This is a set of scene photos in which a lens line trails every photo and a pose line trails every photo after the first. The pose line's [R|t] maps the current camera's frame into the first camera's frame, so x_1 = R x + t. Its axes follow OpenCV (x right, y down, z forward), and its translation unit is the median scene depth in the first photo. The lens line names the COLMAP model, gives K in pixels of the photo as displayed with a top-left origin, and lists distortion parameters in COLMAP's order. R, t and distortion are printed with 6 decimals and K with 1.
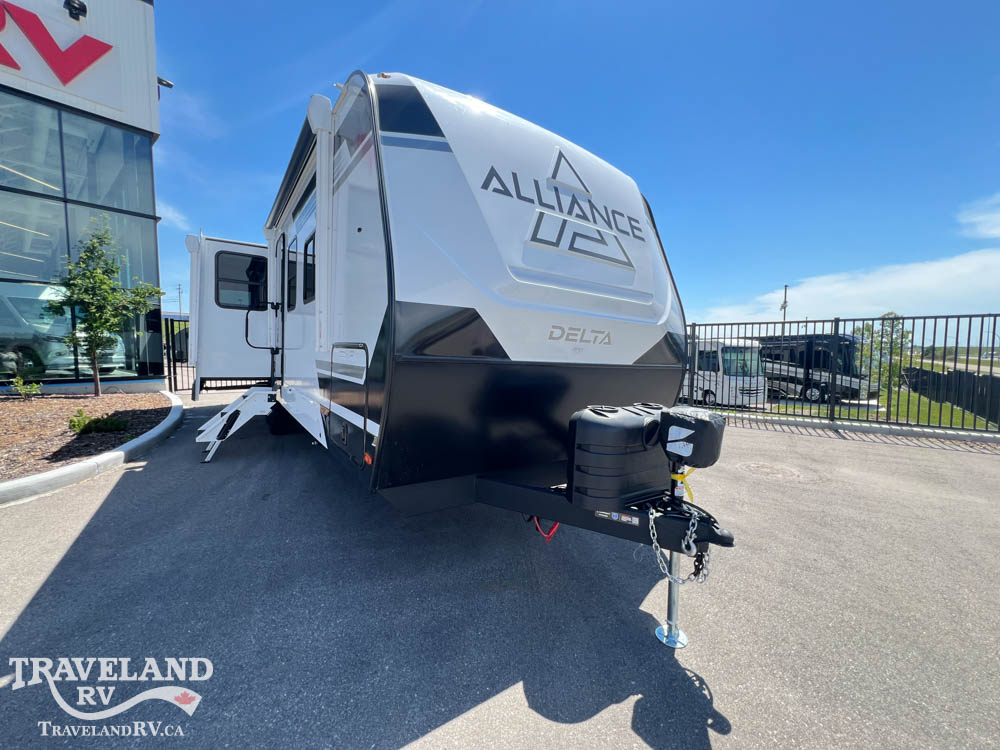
lens RADIAL K [[398.7, 0, 497.7], [0, 398.7, 371.9], [0, 0, 1]] dist [-0.002050, -0.000198]
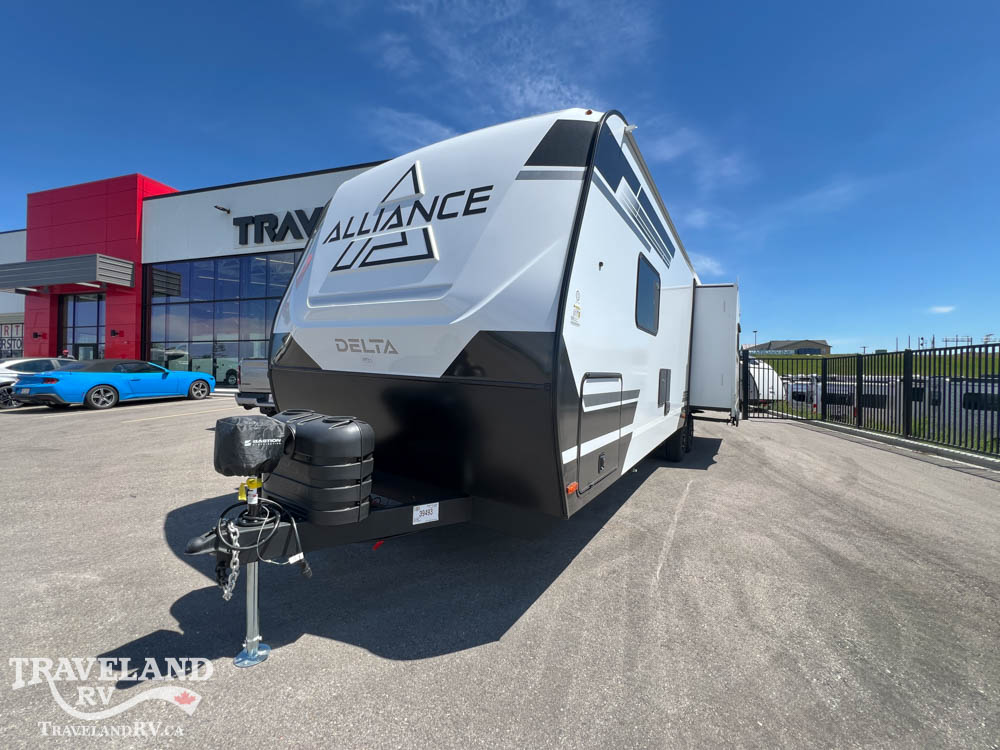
lens RADIAL K [[398.7, 0, 497.7], [0, 398.7, 371.9], [0, 0, 1]] dist [-0.002050, -0.000198]
pose [[0.398420, -0.008493, -0.917164, 1.319510], [-0.065212, 0.997164, -0.037562, -0.009651], [0.914882, 0.074775, 0.396736, 0.946722]]
